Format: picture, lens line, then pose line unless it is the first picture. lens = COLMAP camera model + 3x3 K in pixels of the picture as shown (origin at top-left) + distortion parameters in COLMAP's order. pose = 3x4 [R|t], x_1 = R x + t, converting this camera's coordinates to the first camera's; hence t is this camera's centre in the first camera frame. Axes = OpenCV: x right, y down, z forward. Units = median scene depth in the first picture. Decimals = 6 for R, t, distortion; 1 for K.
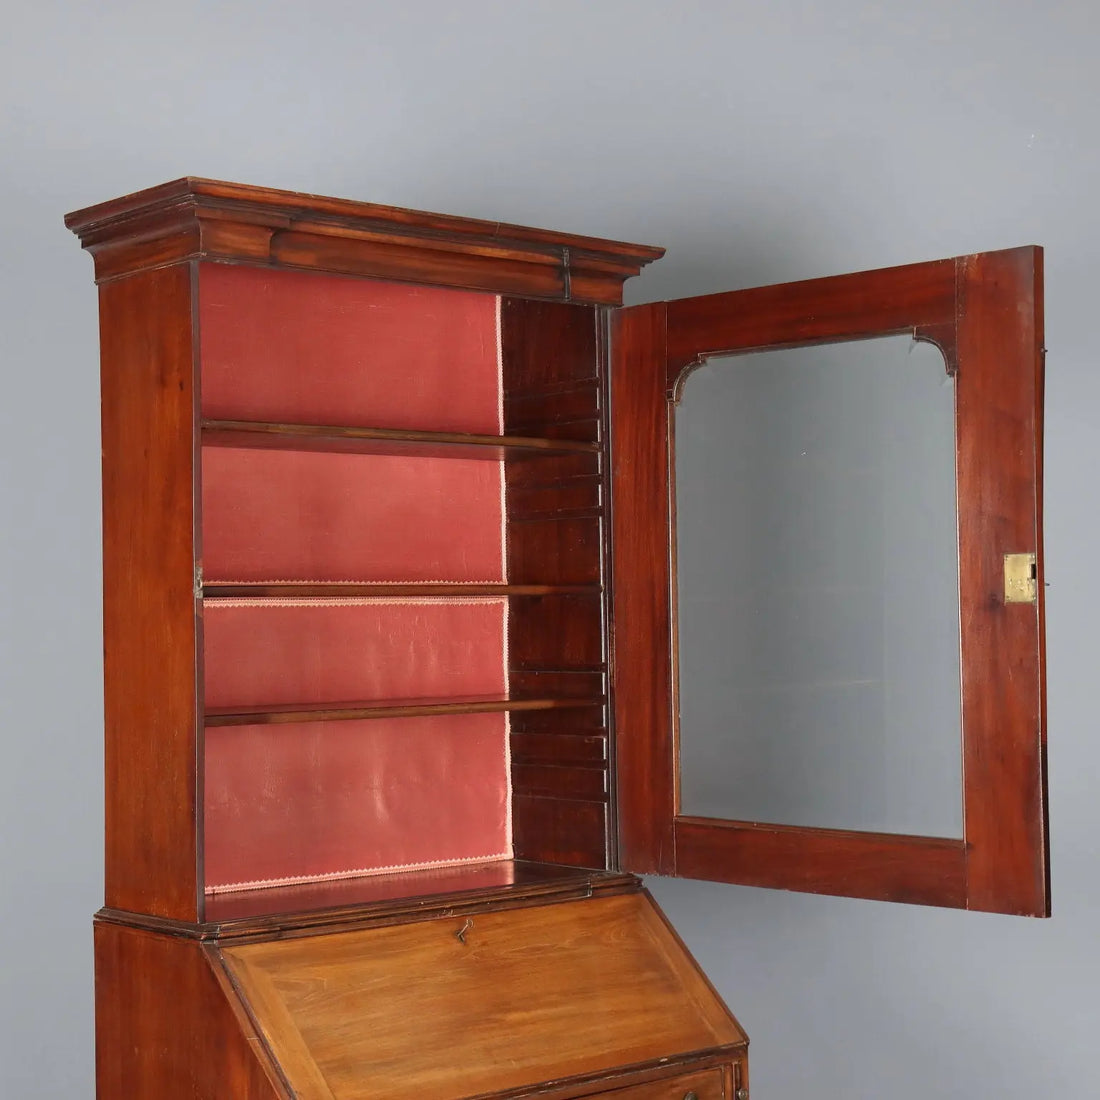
lens RADIAL K [[2083.5, 0, 550.0], [0, 2083.5, 550.0], [0, 0, 1]] dist [0.034459, -0.051656]
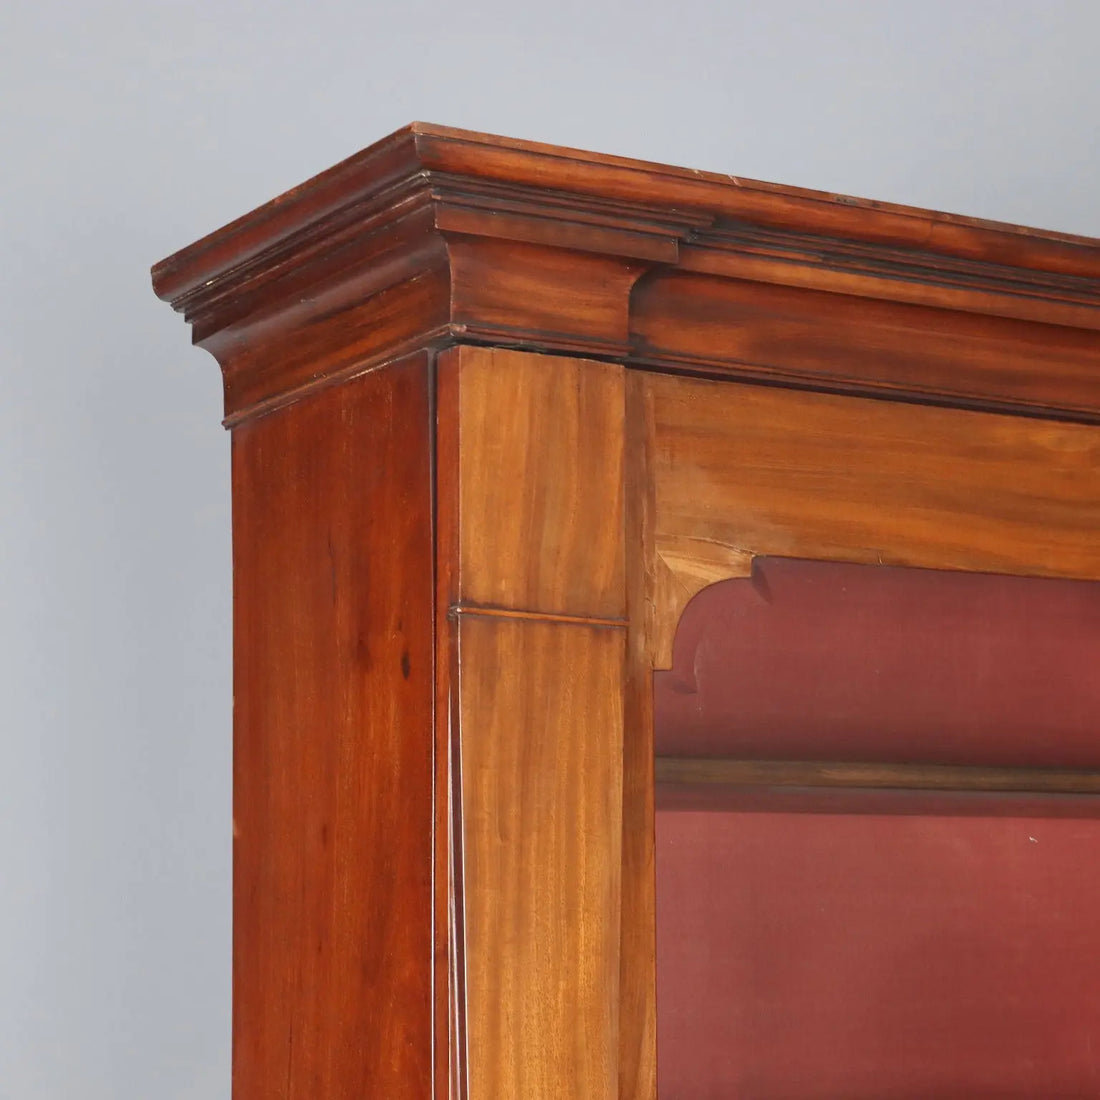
lens RADIAL K [[2757.9, 0, 550.0], [0, 2757.9, 550.0], [0, 0, 1]] dist [0.031351, -0.134239]
pose [[0.984190, -0.020955, -0.175872, -0.057277], [0.000808, 0.993497, -0.113854, -0.040455], [0.177114, 0.111911, 0.977807, 0.485070]]
